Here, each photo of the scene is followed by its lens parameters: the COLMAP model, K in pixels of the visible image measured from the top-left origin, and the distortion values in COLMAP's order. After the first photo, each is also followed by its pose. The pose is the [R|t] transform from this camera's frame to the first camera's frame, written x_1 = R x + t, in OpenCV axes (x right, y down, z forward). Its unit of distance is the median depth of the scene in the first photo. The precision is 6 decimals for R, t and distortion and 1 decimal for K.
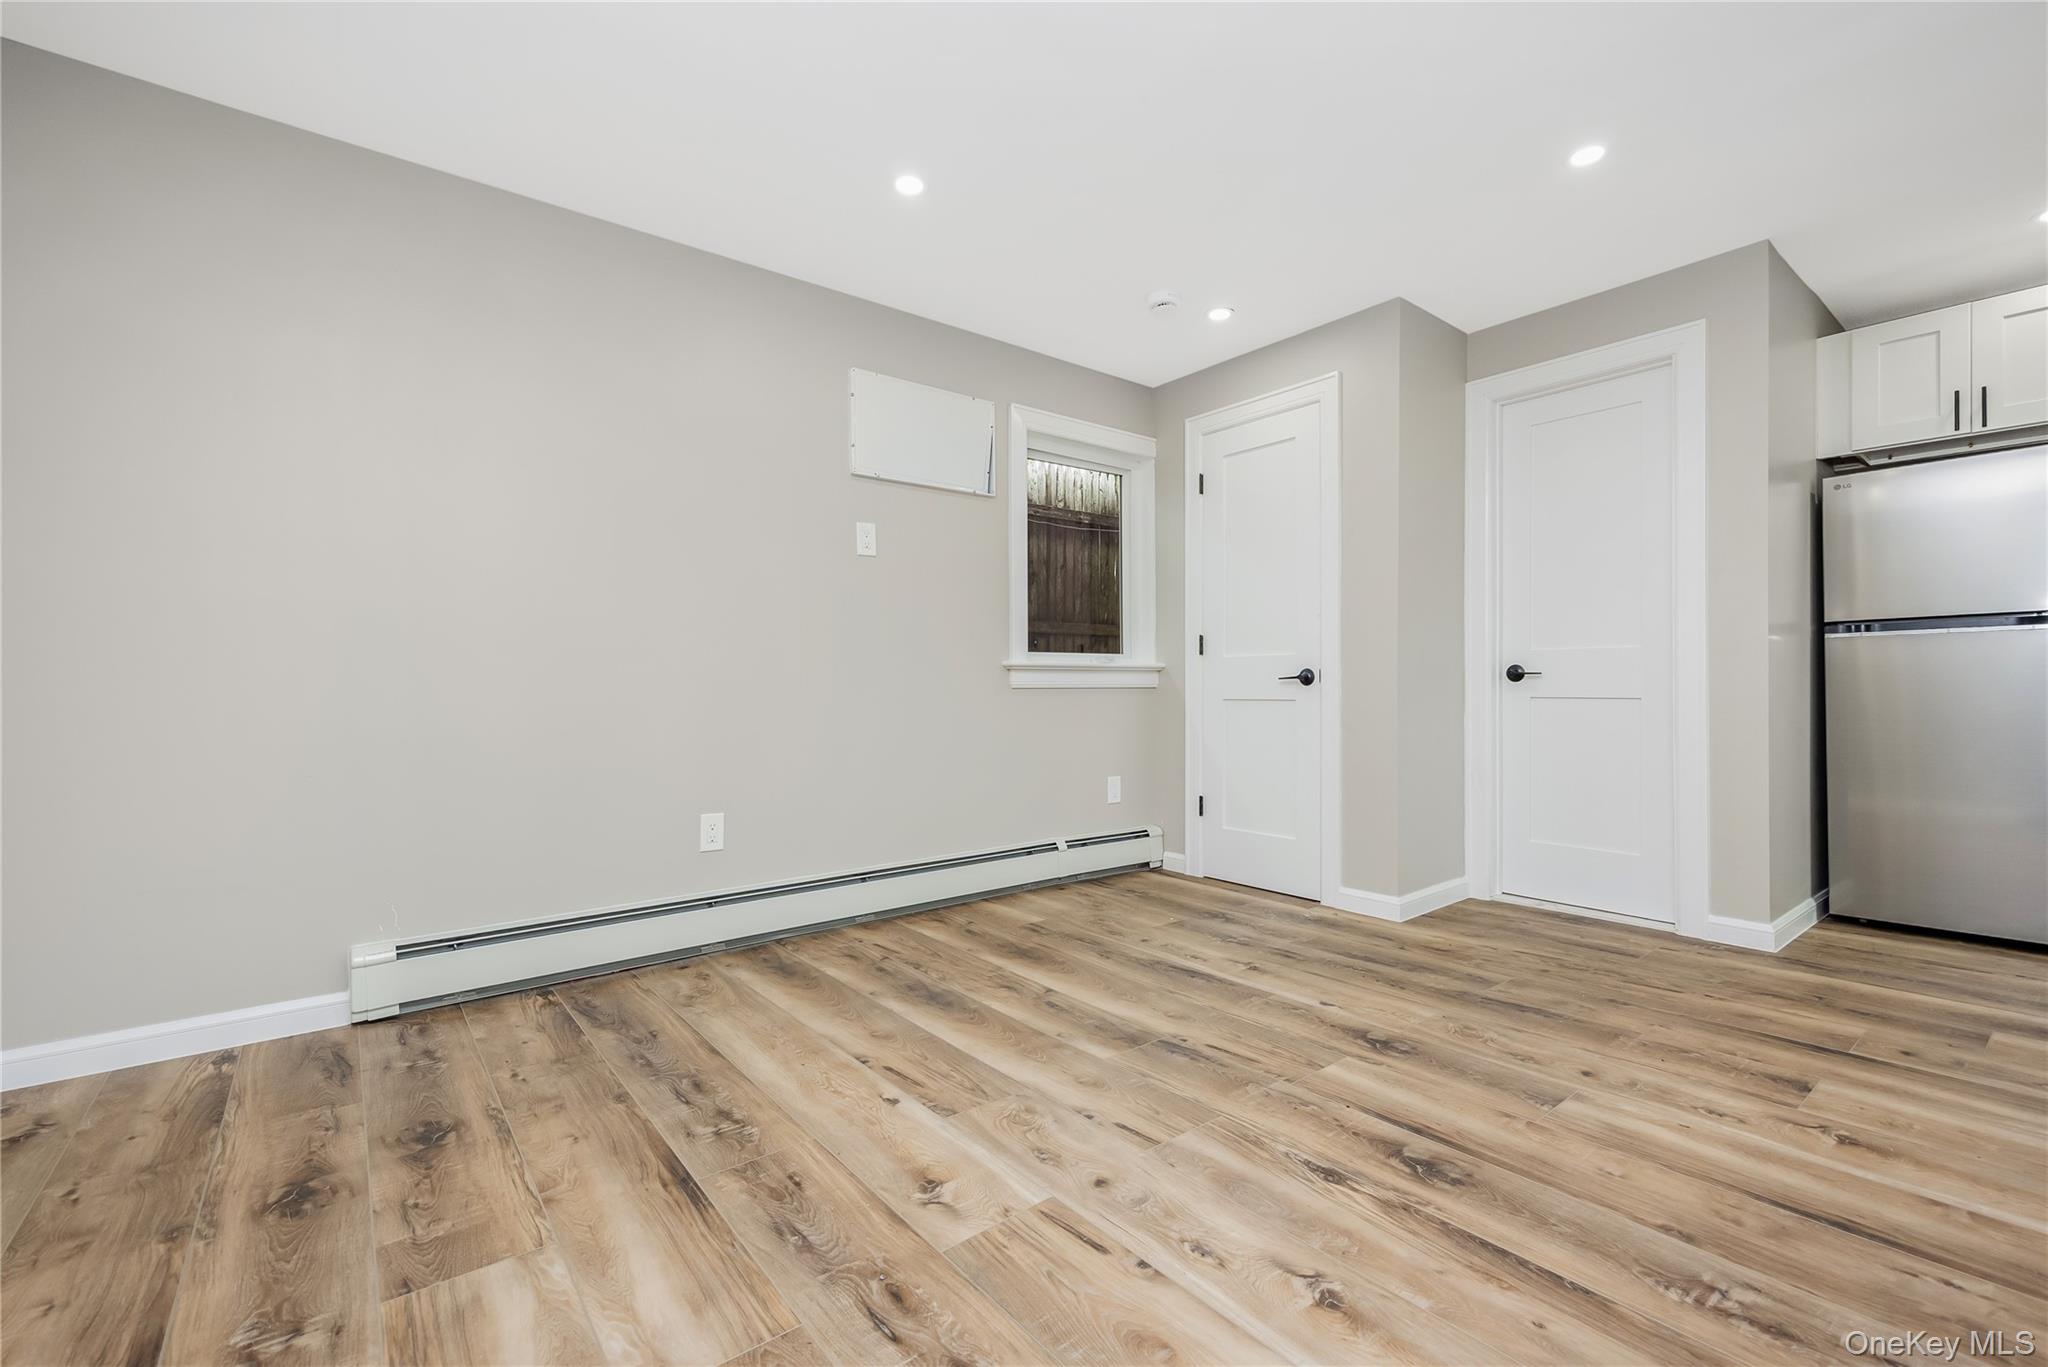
lens RADIAL K [[872.2, 0, 1026.7], [0, 872.2, 681.0], [0, 0, 1]] dist [0.001805, 0.000590]
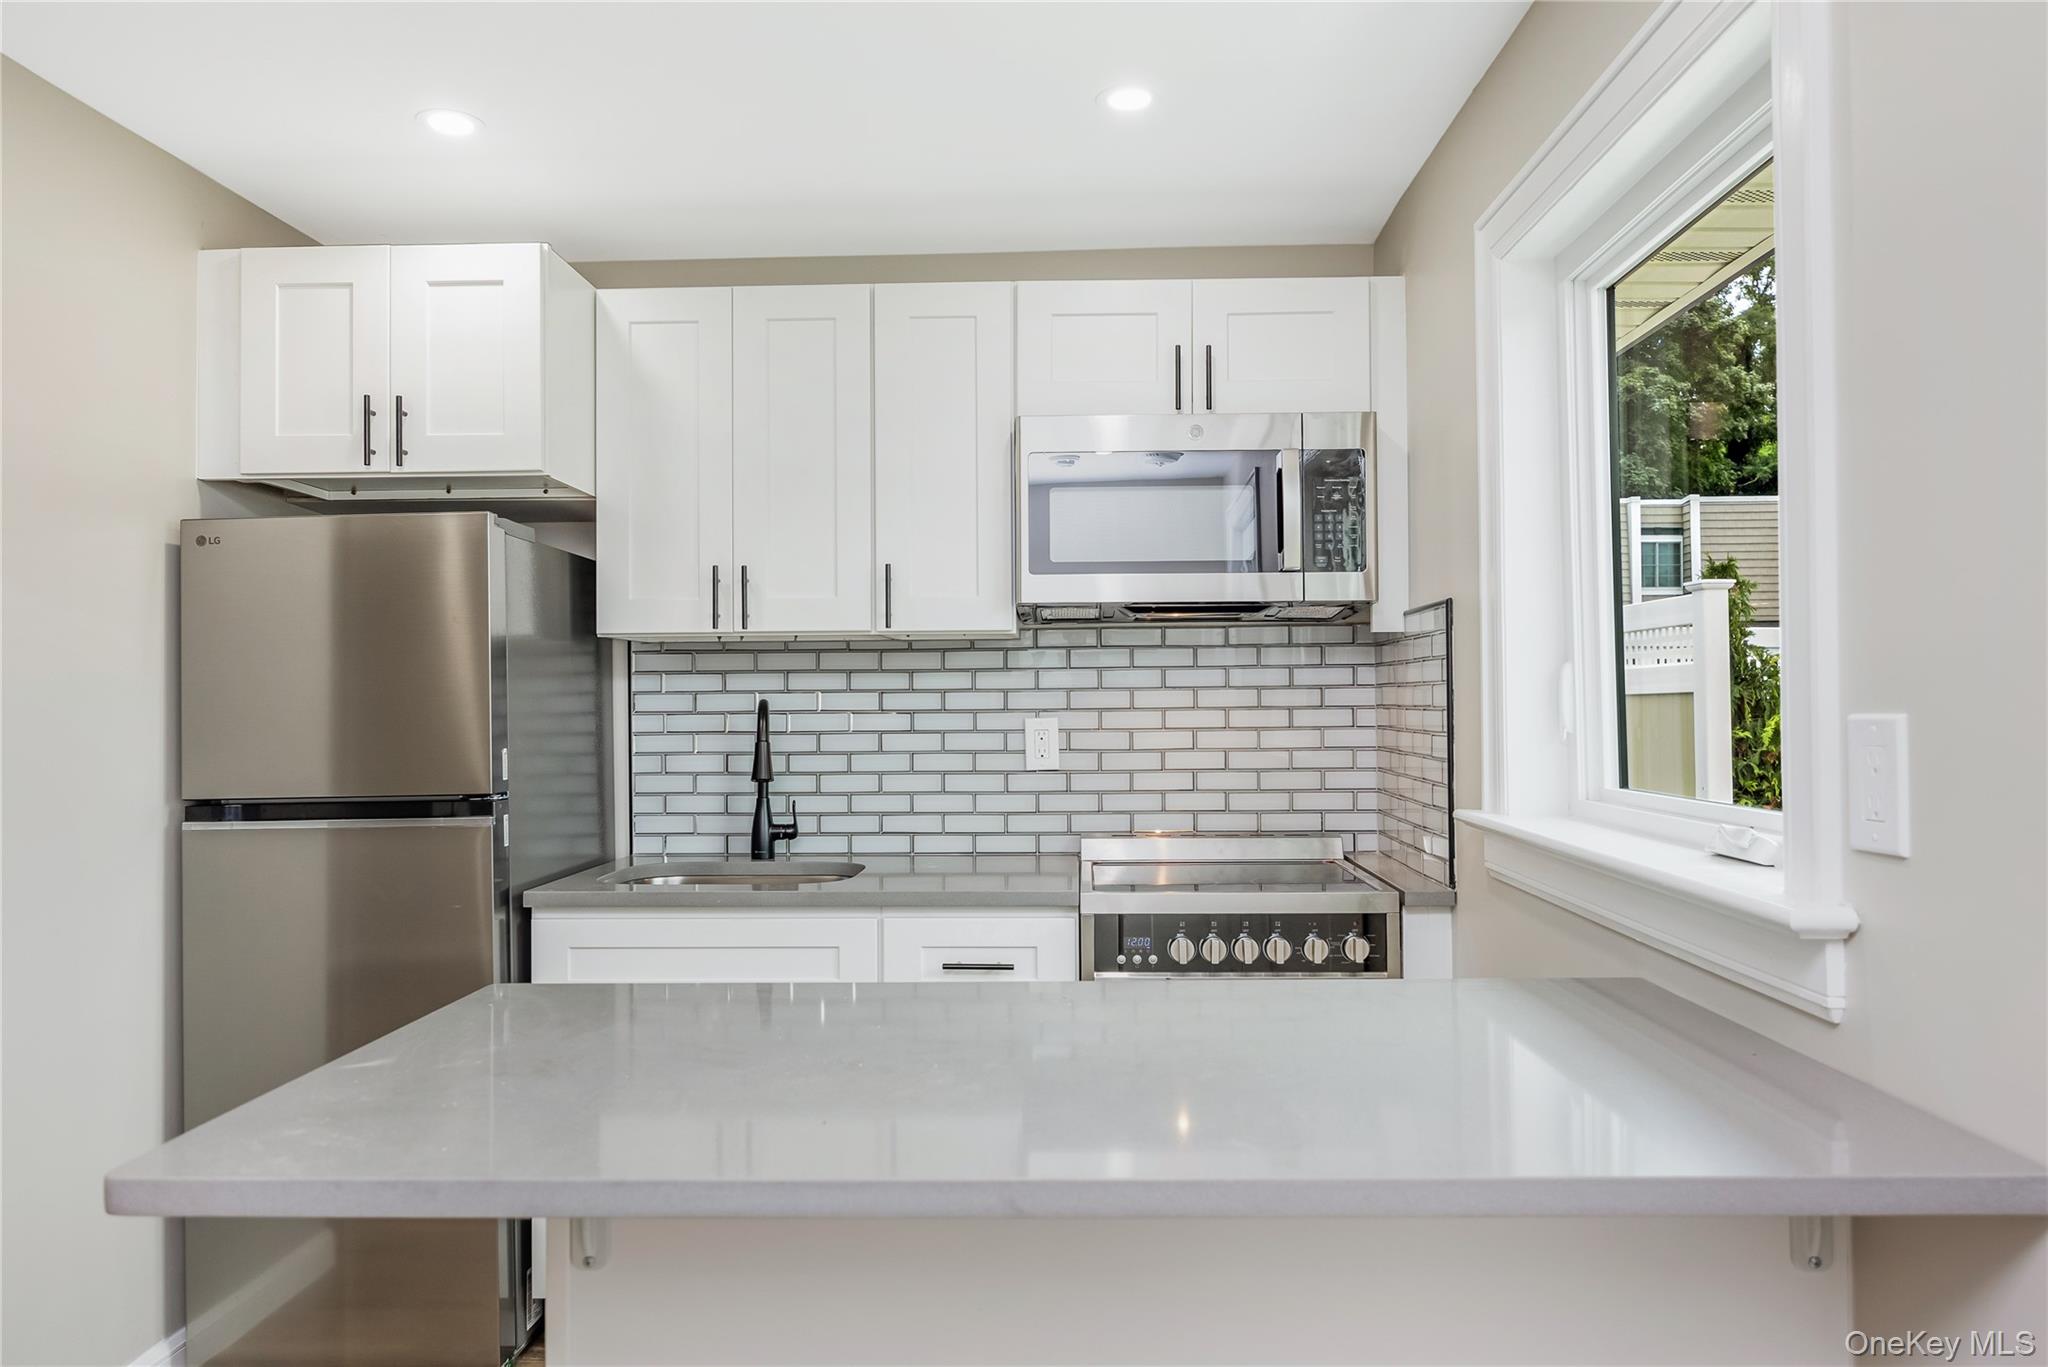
lens RADIAL K [[1375.6, 0, 1024.0], [0, 1375.6, 683.5], [0, 0, 1]] dist [-0.007394, -0.001944]
pose [[0.645772, 0.006053, 0.763506, 0.873460], [0.004195, 0.999925, -0.011475, -0.176269], [-0.763519, 0.010613, 0.645698, 0.140397]]
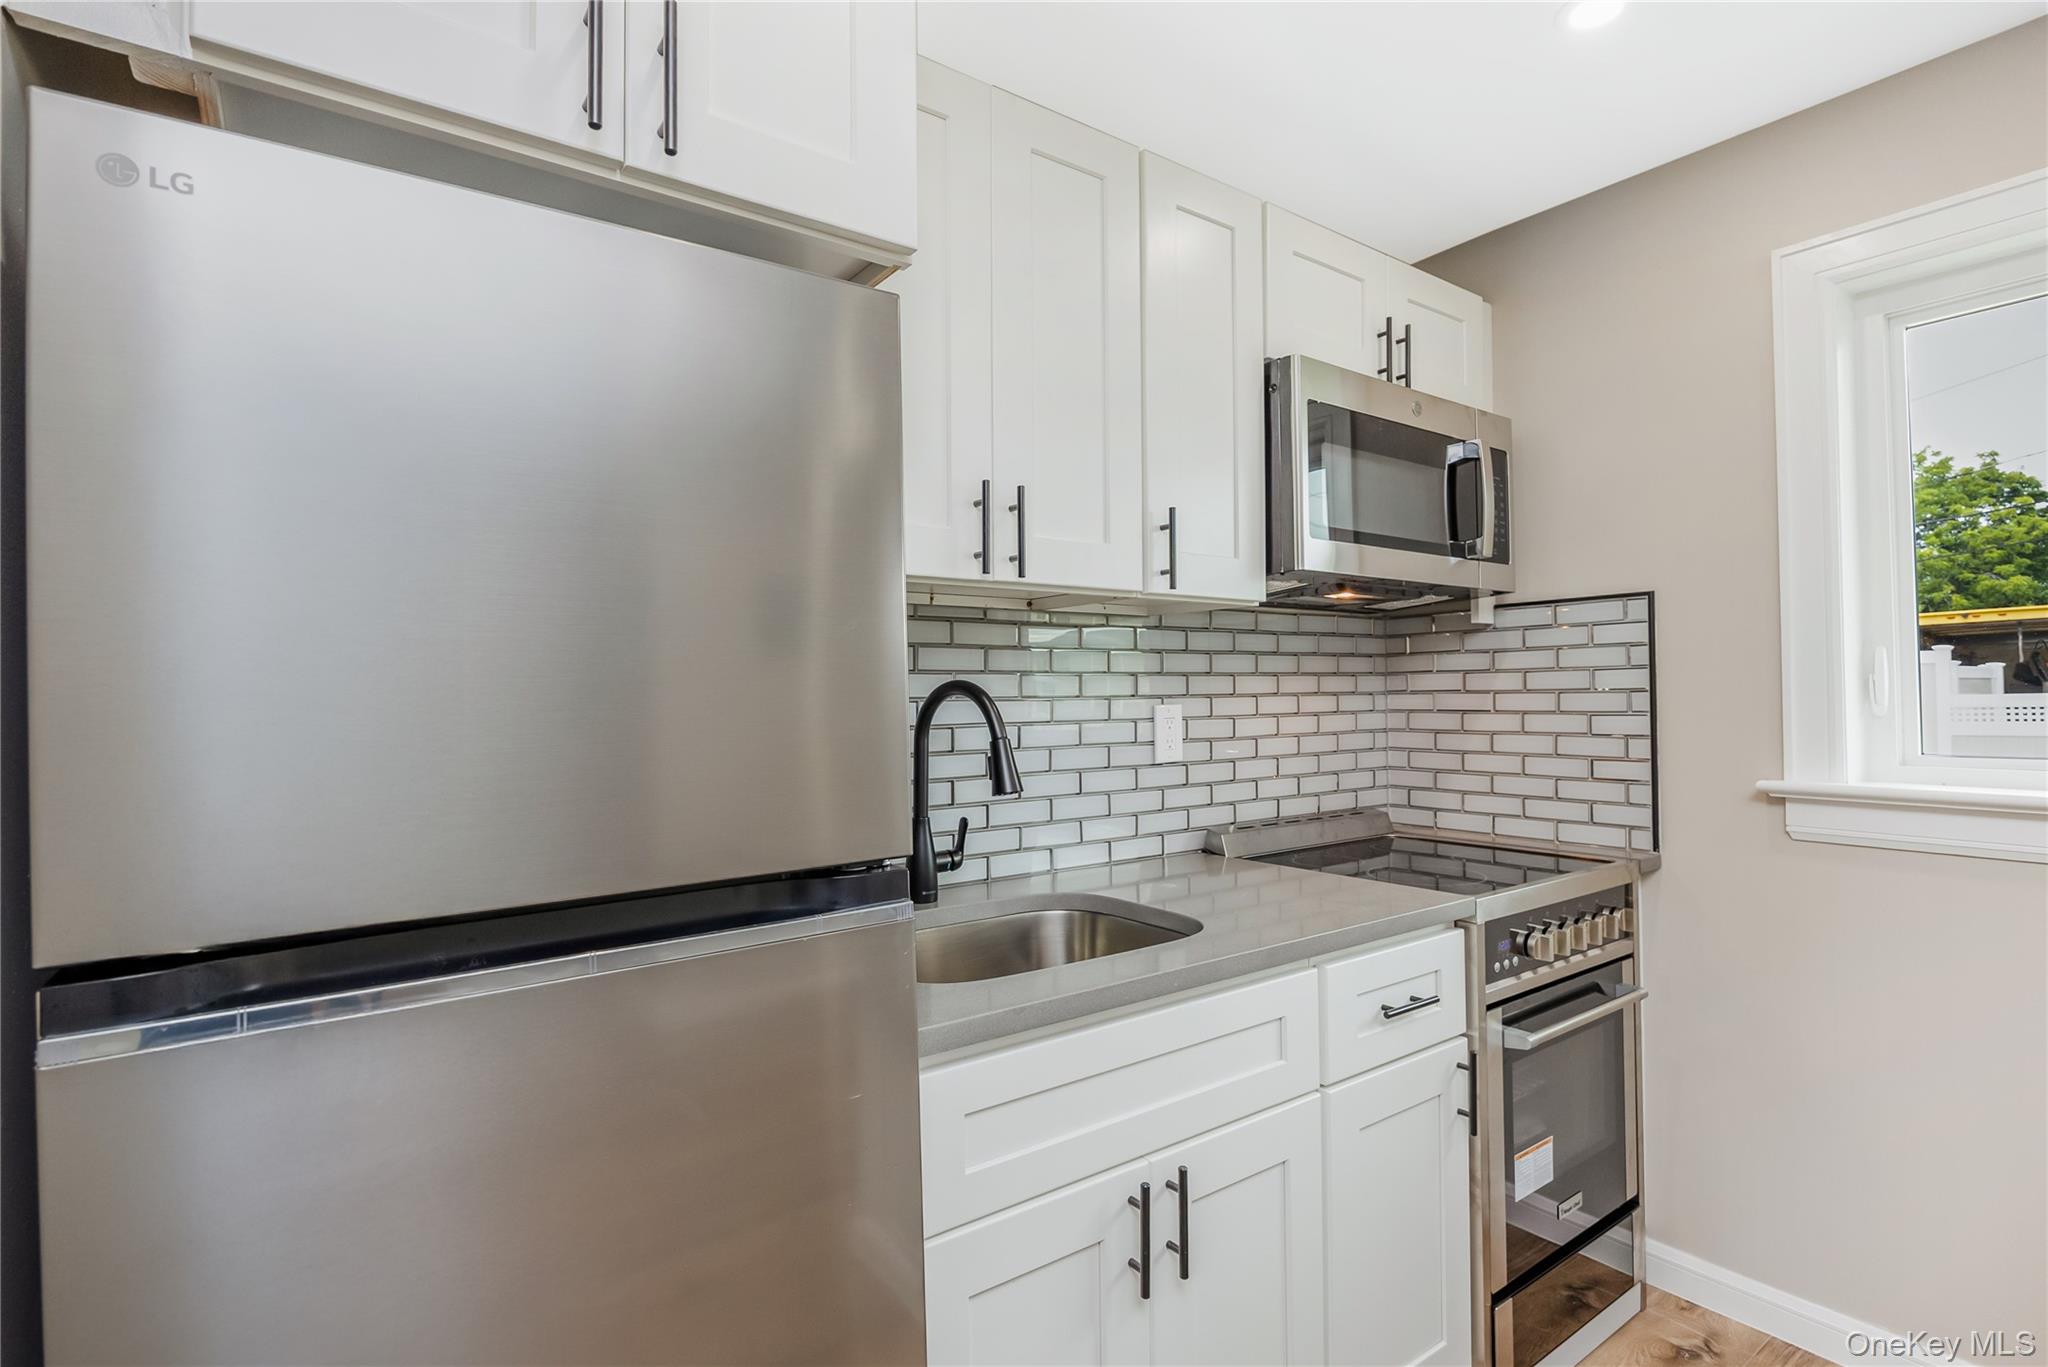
lens RADIAL K [[992.1, 0, 1033.4], [0, 992.1, 686.2], [0, 0, 1]] dist [0.000288, 0.000271]
pose [[0.040279, 0.012106, 0.999115, 1.041446], [0.006505, 0.999902, -0.012378, -0.163584], [-0.999167, 0.006998, 0.040197, 1.142165]]
